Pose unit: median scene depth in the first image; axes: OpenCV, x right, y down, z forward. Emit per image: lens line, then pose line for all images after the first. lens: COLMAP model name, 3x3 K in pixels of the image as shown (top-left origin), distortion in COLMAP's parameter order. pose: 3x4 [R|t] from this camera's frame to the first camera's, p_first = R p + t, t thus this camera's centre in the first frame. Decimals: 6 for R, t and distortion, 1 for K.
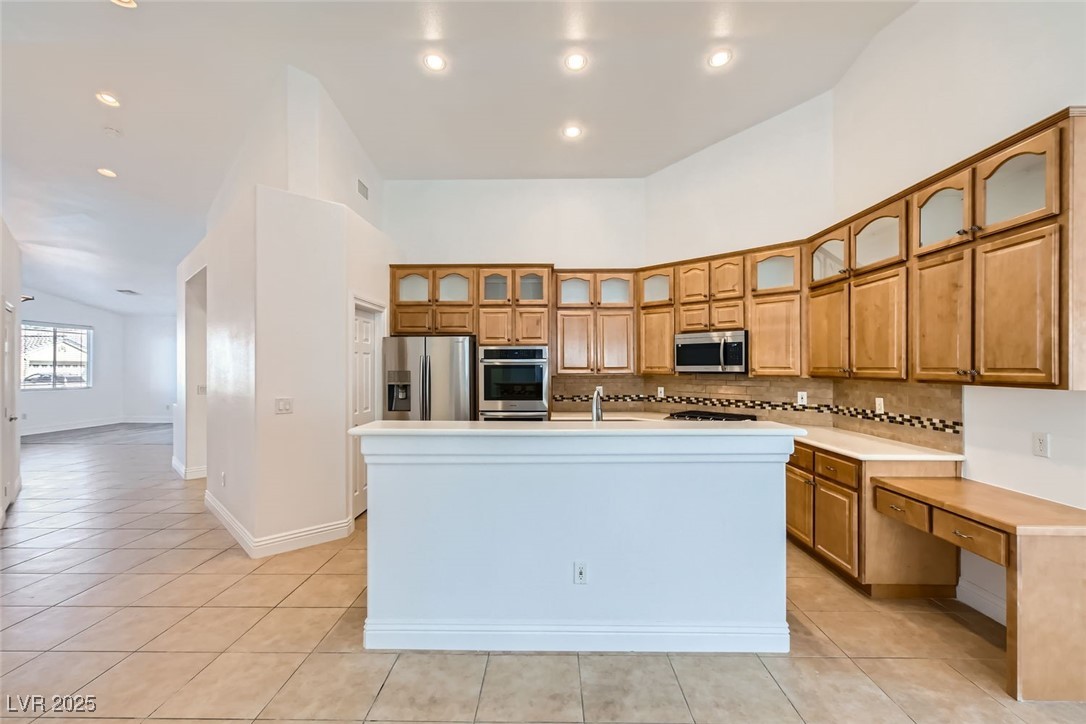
lens RADIAL K [[473.1, 0, 556.5], [0, 473.1, 363.8], [0, 0, 1]] dist [-0.002687, 0.002749]
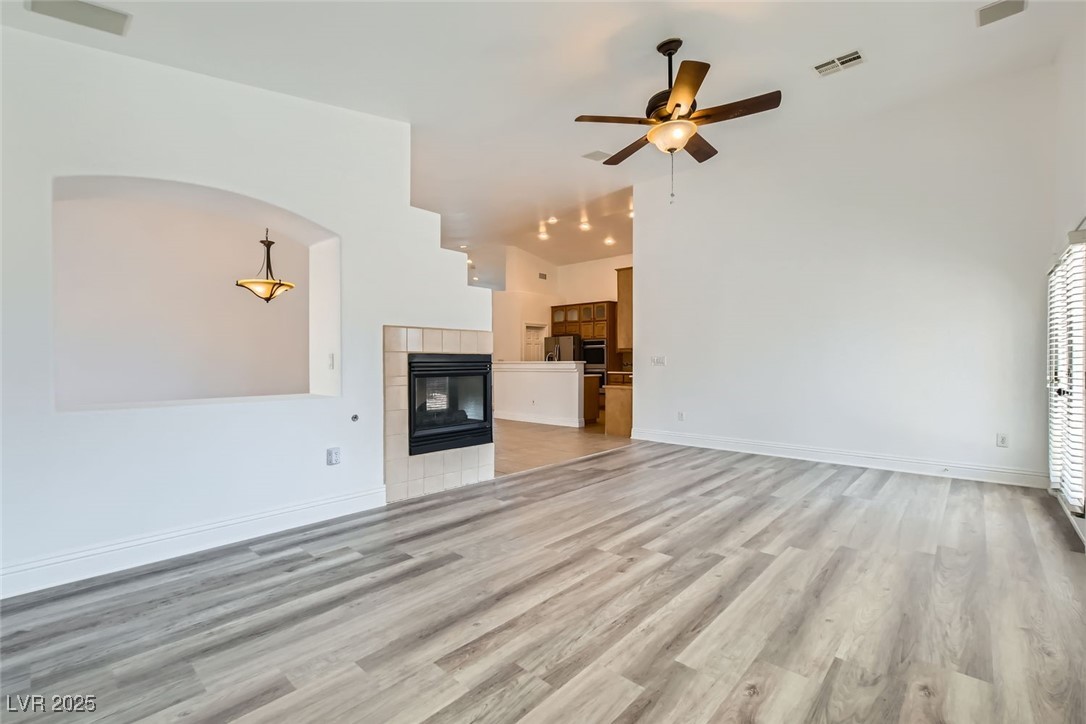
lens RADIAL K [[473.1, 0, 538.8], [0, 473.1, 368.9], [0, 0, 1]] dist [-0.002687, 0.002749]
pose [[0.732272, 0.013190, -0.680885, 1.403736], [0.000105, 0.999810, 0.019480, 0.064496], [0.681013, -0.014336, 0.732131, -0.900063]]
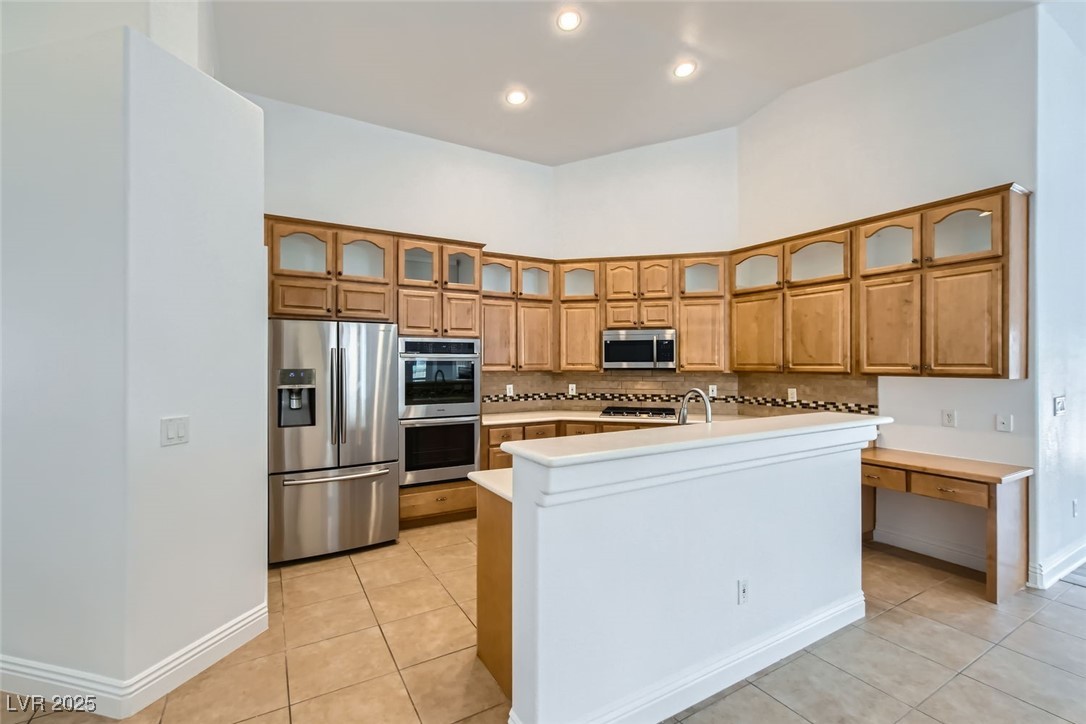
lens RADIAL K [[473.1, 0, 546.9], [0, 473.1, 361.0], [0, 0, 1]] dist [-0.002687, 0.002749]
pose [[0.857093, 0.002238, 0.515157, -0.408507], [-0.002355, 0.999997, -0.000426, 0.002322], [-0.515156, -0.000848, 0.857096, 0.232208]]
